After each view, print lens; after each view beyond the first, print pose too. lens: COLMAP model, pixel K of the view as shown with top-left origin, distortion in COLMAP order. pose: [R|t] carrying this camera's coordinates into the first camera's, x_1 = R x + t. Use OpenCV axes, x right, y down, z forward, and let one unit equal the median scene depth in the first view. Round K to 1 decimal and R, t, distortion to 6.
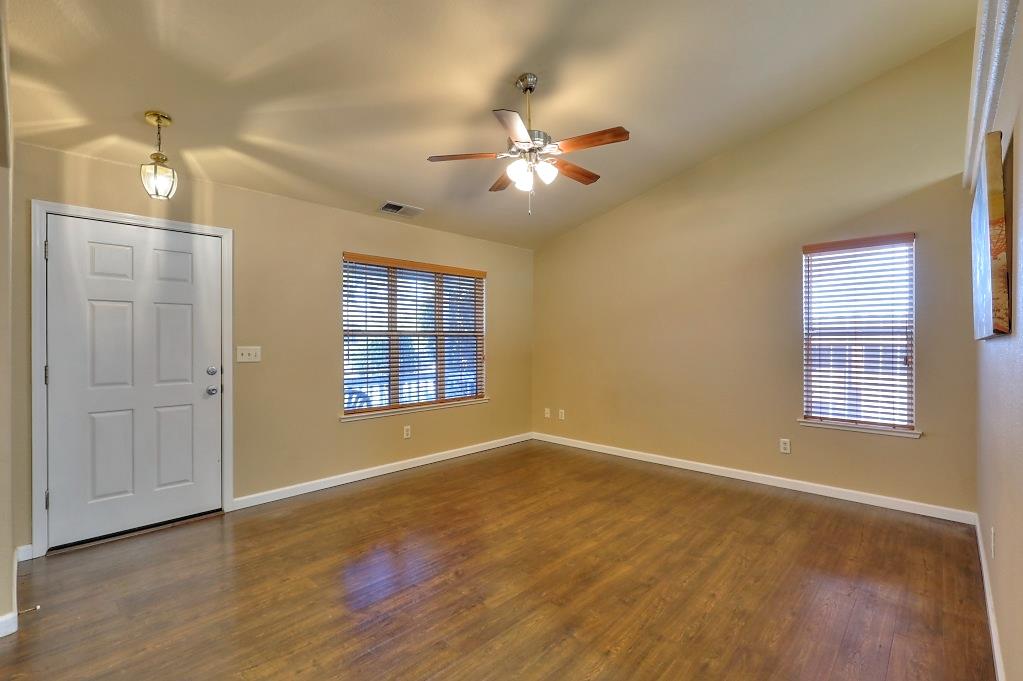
lens RADIAL K [[461.8, 0, 511.5], [0, 461.8, 339.9], [0, 0, 1]] dist [0.000074, -0.000245]
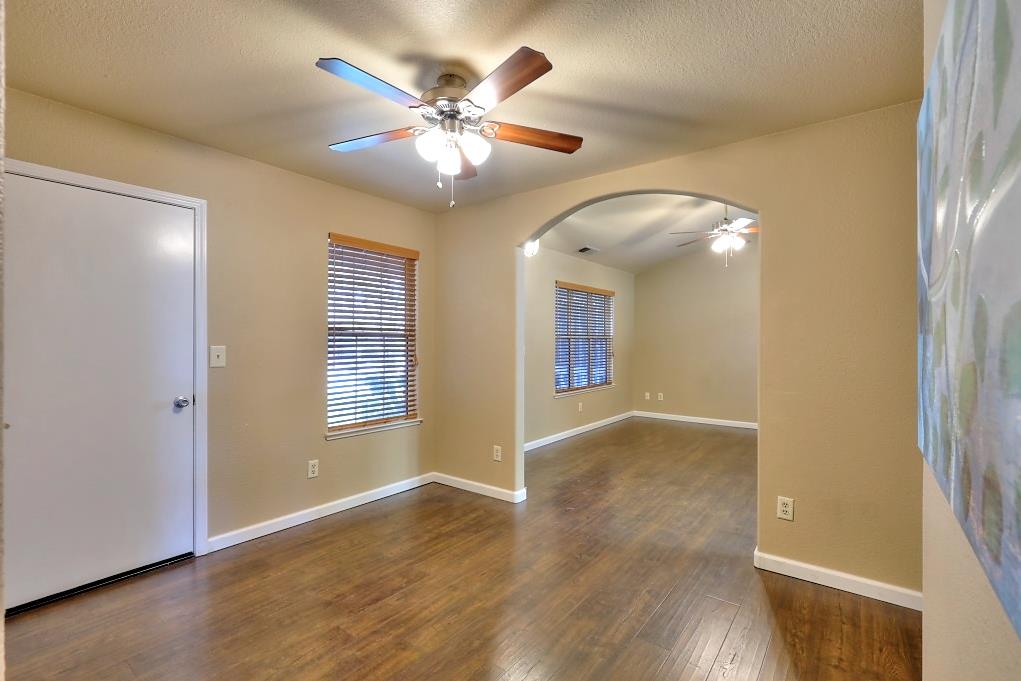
lens RADIAL K [[460.9, 0, 511.7], [0, 460.9, 341.6], [0, 0, 1]] dist [0.000074, -0.000245]
pose [[0.993809, 0.003289, 0.111049, -0.802694], [-0.003466, 0.999993, 0.001400, -0.001707], [-0.111044, -0.001777, 0.993814, -0.502482]]
